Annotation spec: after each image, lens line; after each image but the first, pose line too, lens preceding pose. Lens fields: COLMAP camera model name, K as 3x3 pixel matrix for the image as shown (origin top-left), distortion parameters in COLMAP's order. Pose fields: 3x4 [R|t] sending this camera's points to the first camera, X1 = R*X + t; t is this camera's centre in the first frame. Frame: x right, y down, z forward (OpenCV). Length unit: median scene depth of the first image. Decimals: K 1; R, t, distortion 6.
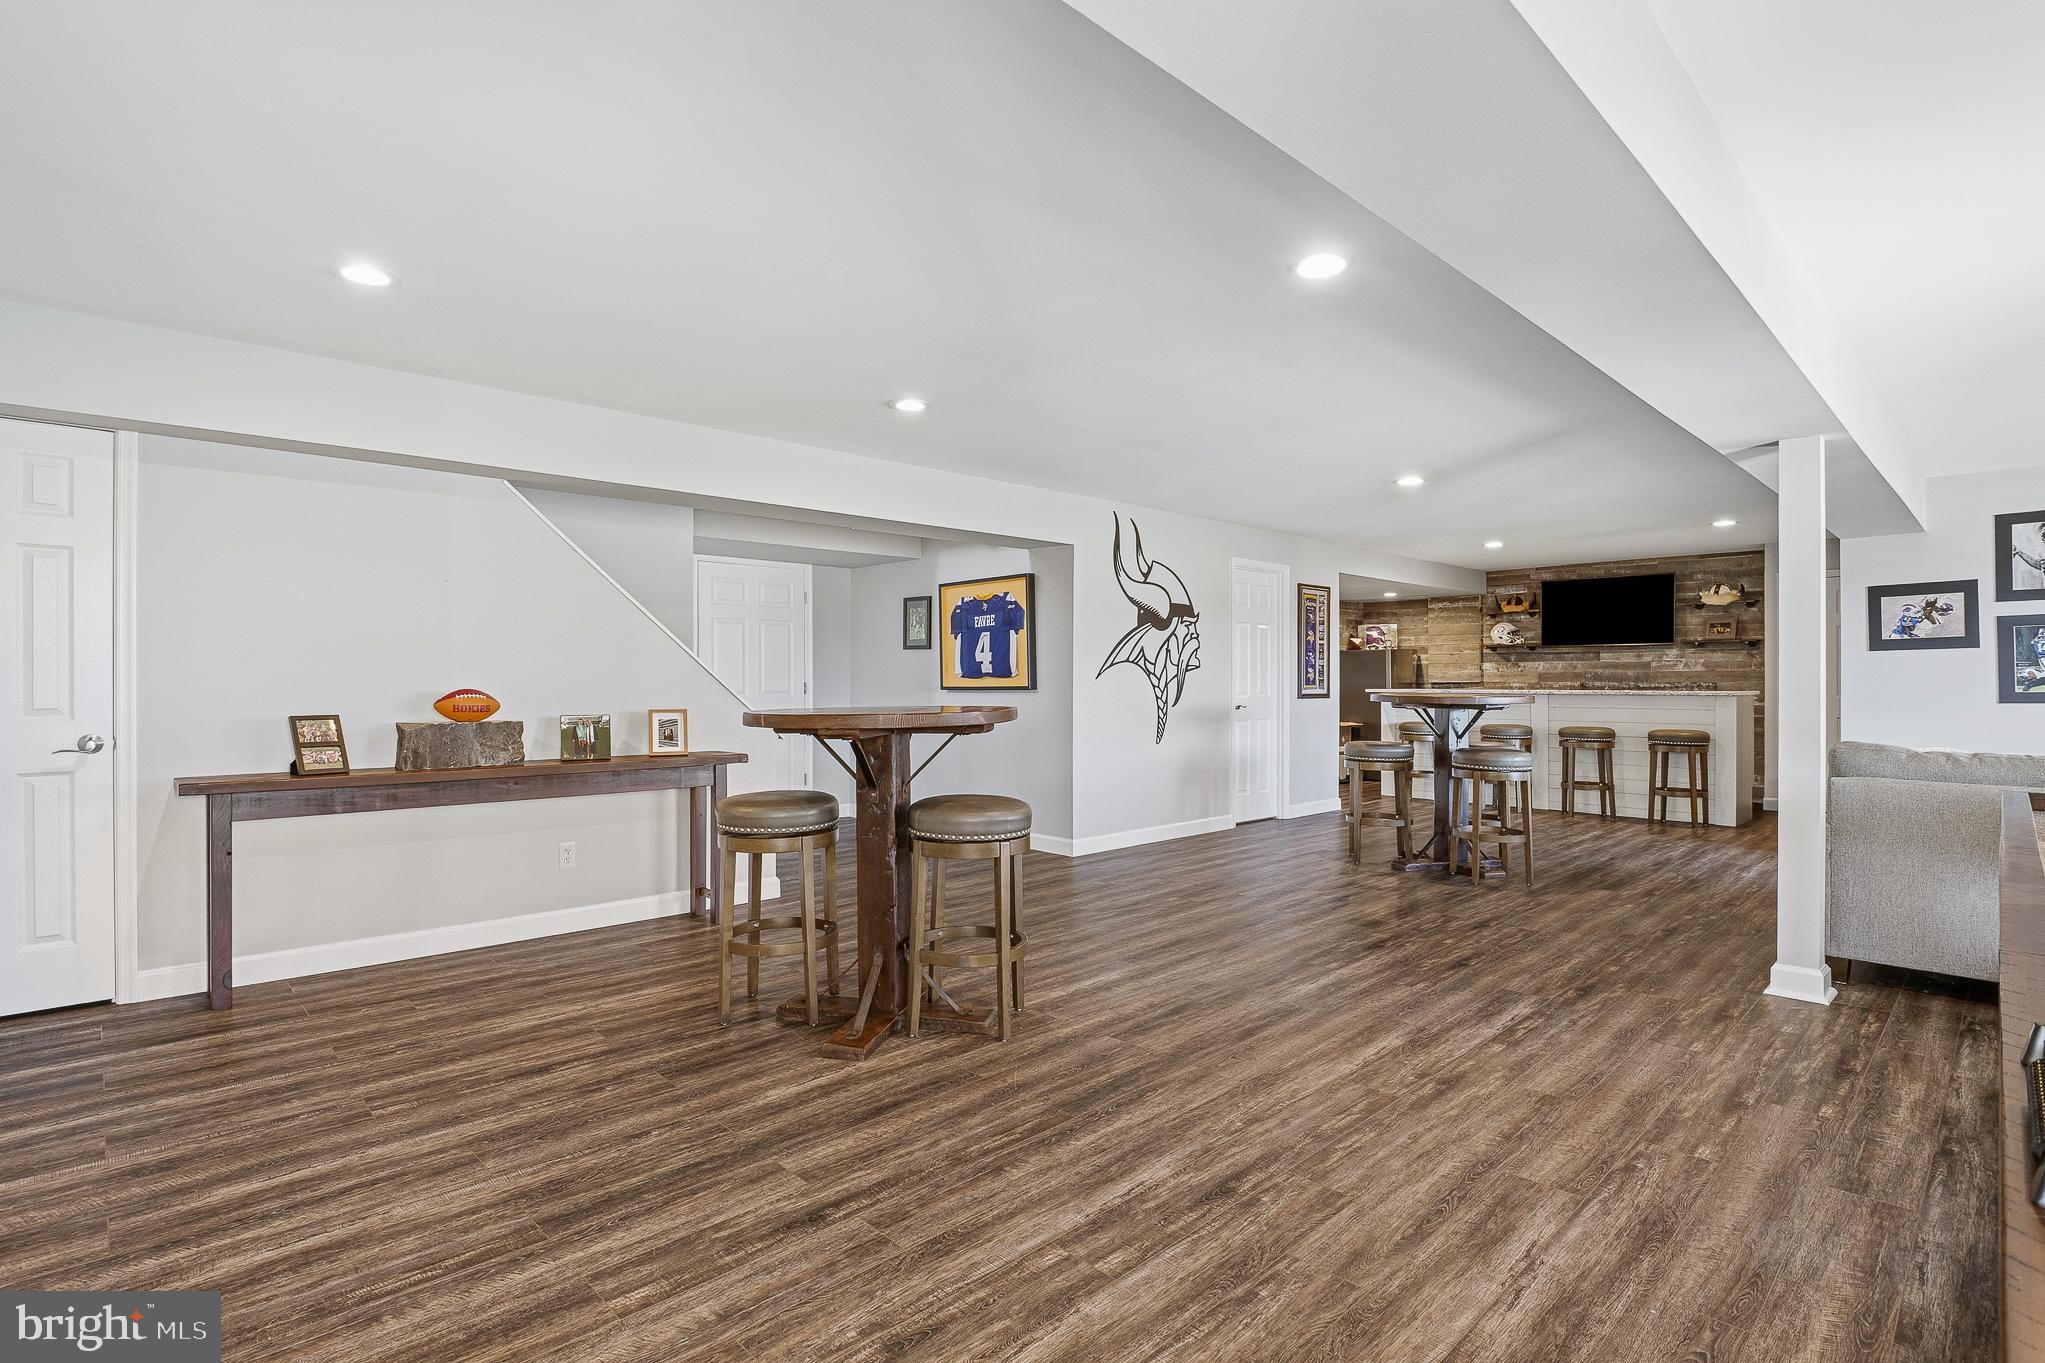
lens RADIAL K [[991.2, 0, 1022.5], [0, 991.2, 681.5], [0, 0, 1]] dist [-0.014356, -0.000502]
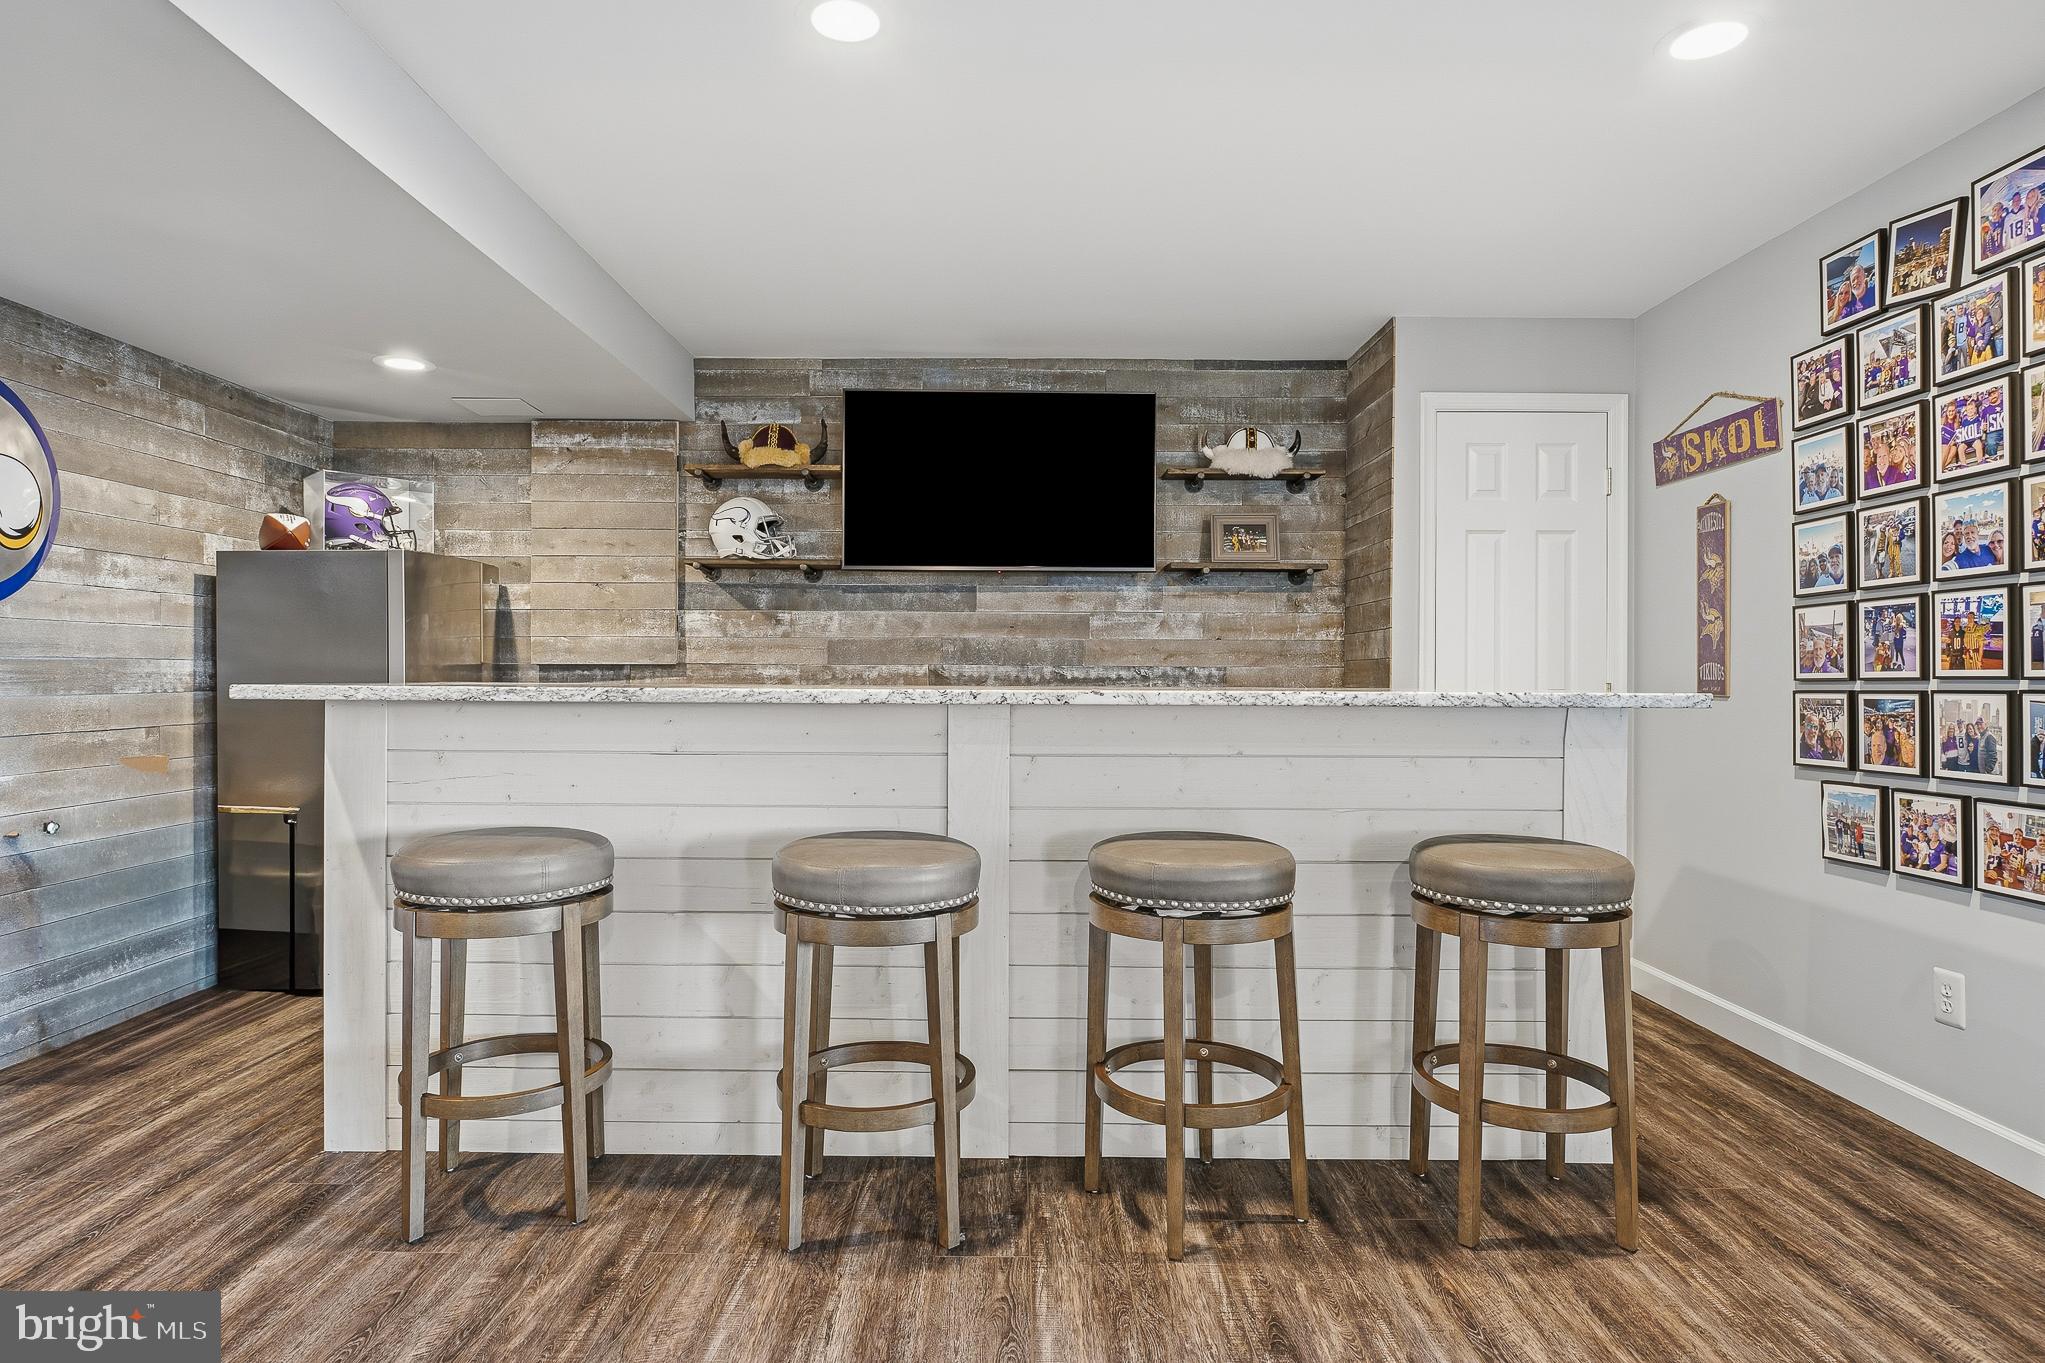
lens RADIAL K [[1089.5, 0, 999.3], [0, 1089.5, 665.9], [0, 0, 1]] dist [-0.003048, -0.012038]
pose [[0.700479, 0.010974, 0.713588, 0.296595], [-0.005619, 0.999936, -0.009863, 0.005082], [-0.713651, 0.002899, 0.700496, 0.720034]]
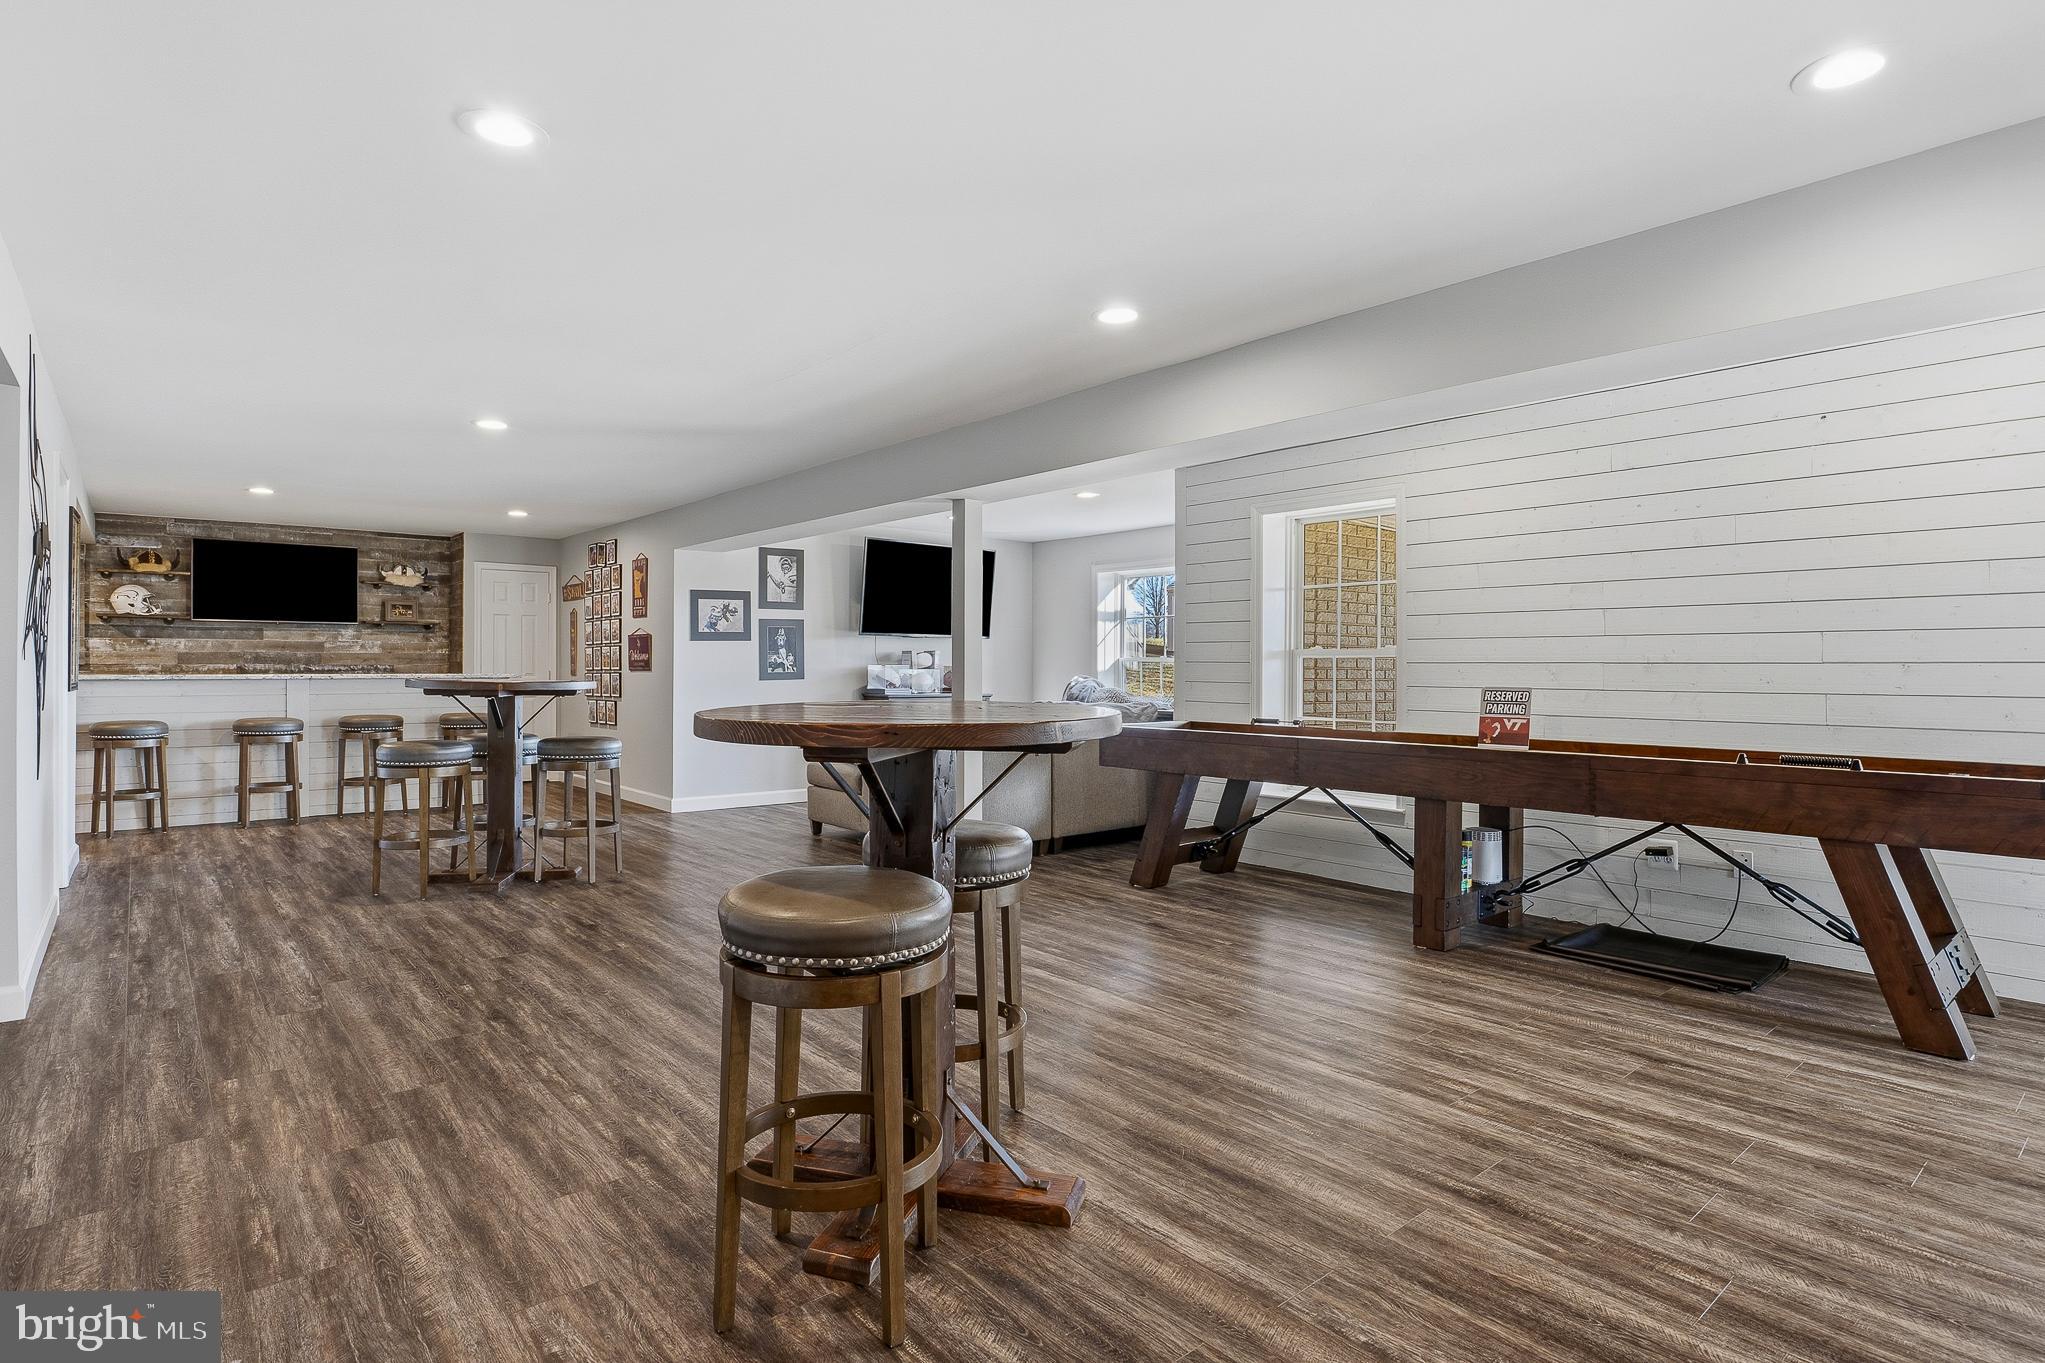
lens RADIAL K [[1048.3, 0, 1020.0], [0, 1048.3, 666.1], [0, 0, 1]] dist [-0.015539, -0.000542]
pose [[0.060494, -0.000097, 0.998169, -0.280820], [-0.002472, 0.999997, 0.000247, 0.000139], [-0.998165, -0.002482, 0.060494, 0.306134]]
